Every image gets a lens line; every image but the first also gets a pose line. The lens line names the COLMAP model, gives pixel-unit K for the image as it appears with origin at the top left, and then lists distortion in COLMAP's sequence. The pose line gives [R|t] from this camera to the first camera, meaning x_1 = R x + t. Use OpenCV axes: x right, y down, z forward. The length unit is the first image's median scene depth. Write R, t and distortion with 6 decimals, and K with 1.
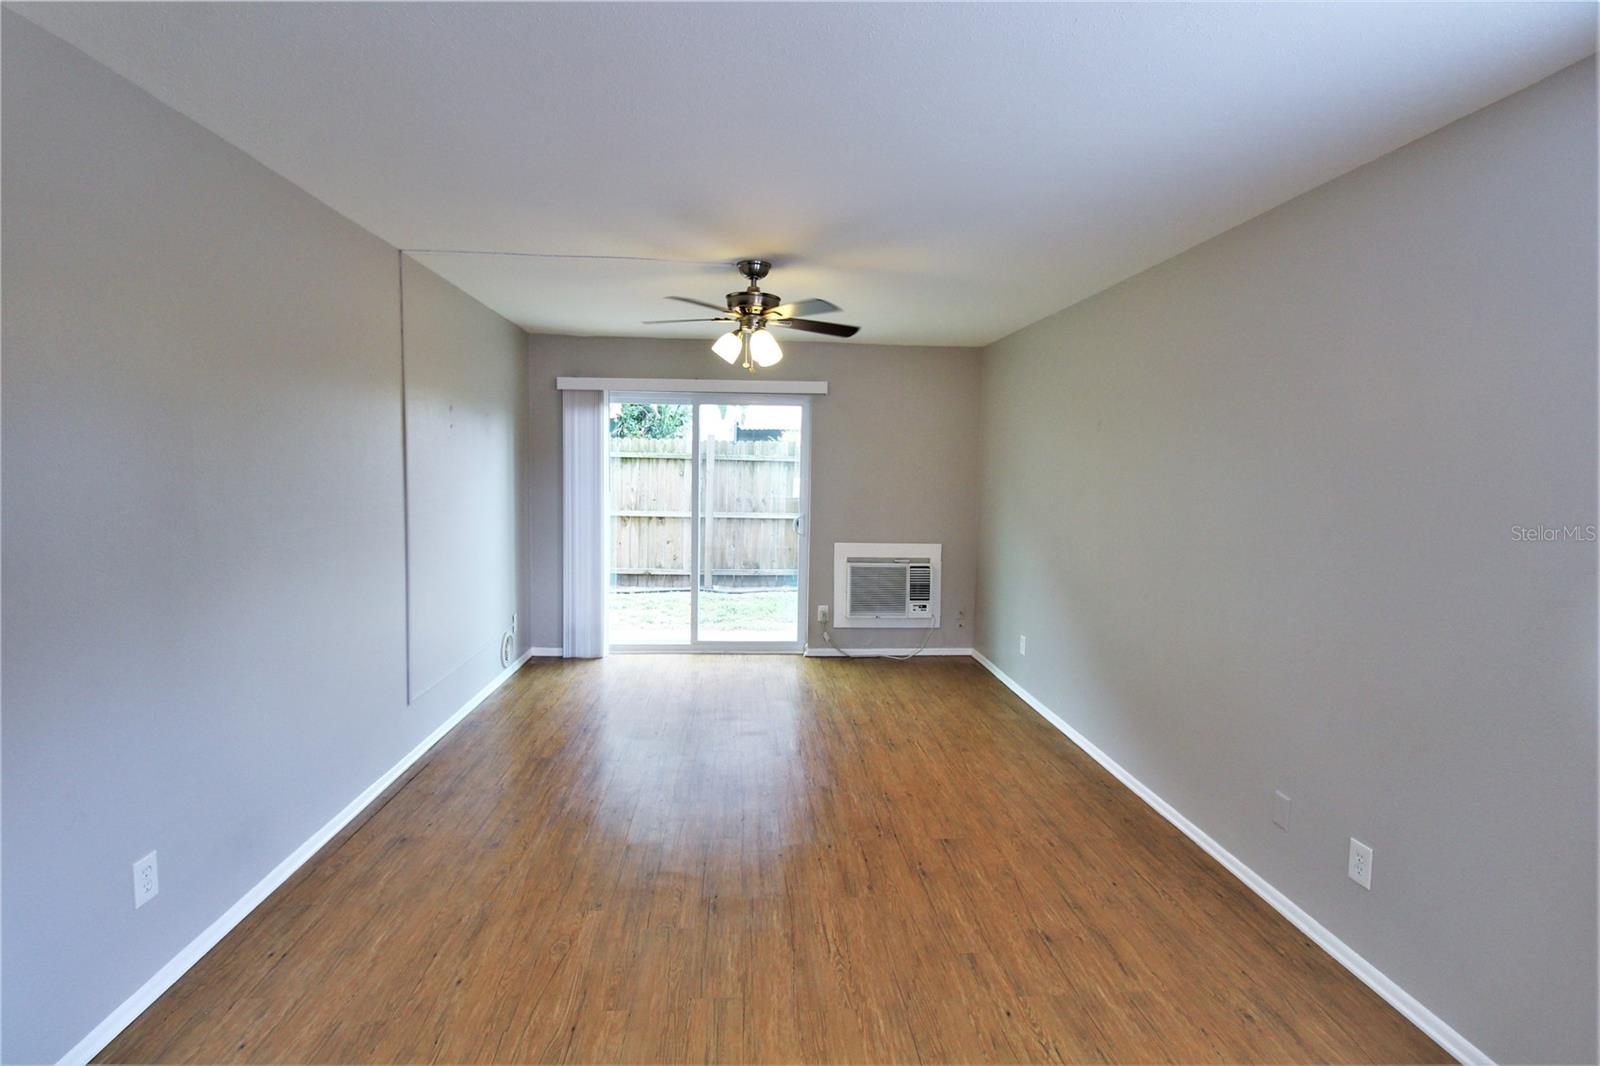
lens RADIAL K [[784.1, 0, 797.4], [0, 784.1, 513.1], [0, 0, 1]] dist [-0.001845, -0.000280]
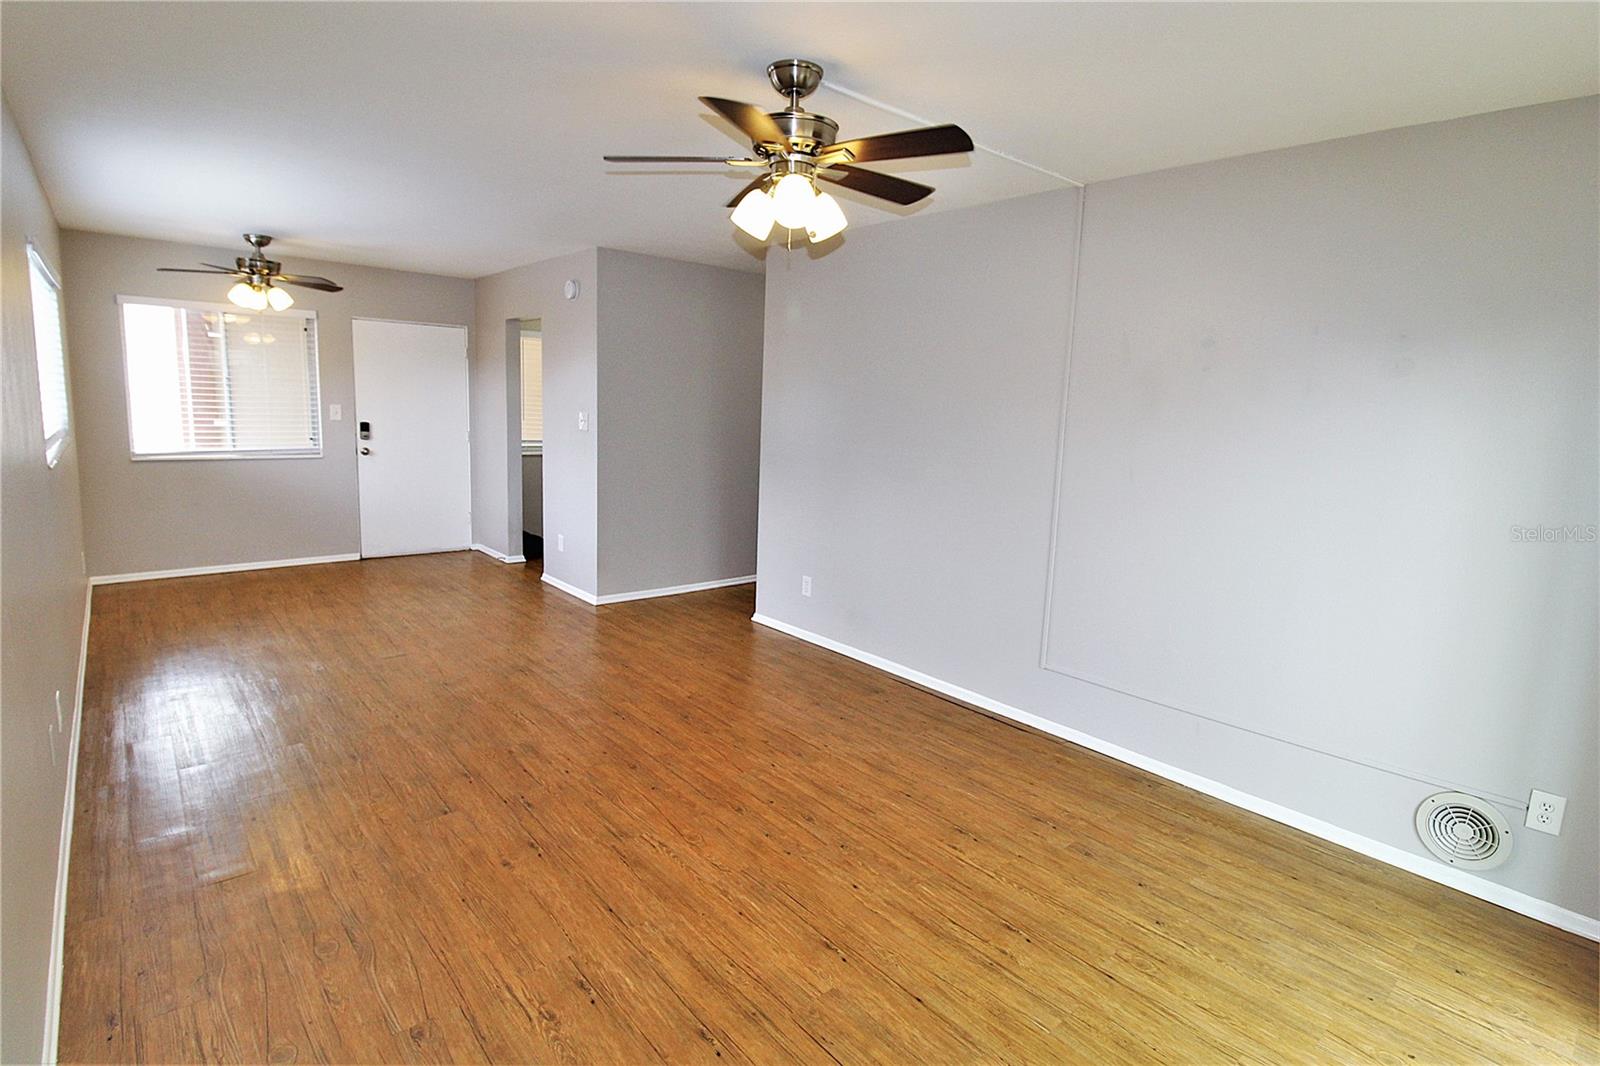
lens RADIAL K [[784.1, 0, 797.4], [0, 784.1, 513.1], [0, 0, 1]] dist [-0.001845, -0.000280]
pose [[-0.802281, 0.036157, -0.595851, 0.390567], [-0.088334, 0.979984, 0.178404, -0.109342], [0.590375, 0.195764, -0.783029, 1.886067]]
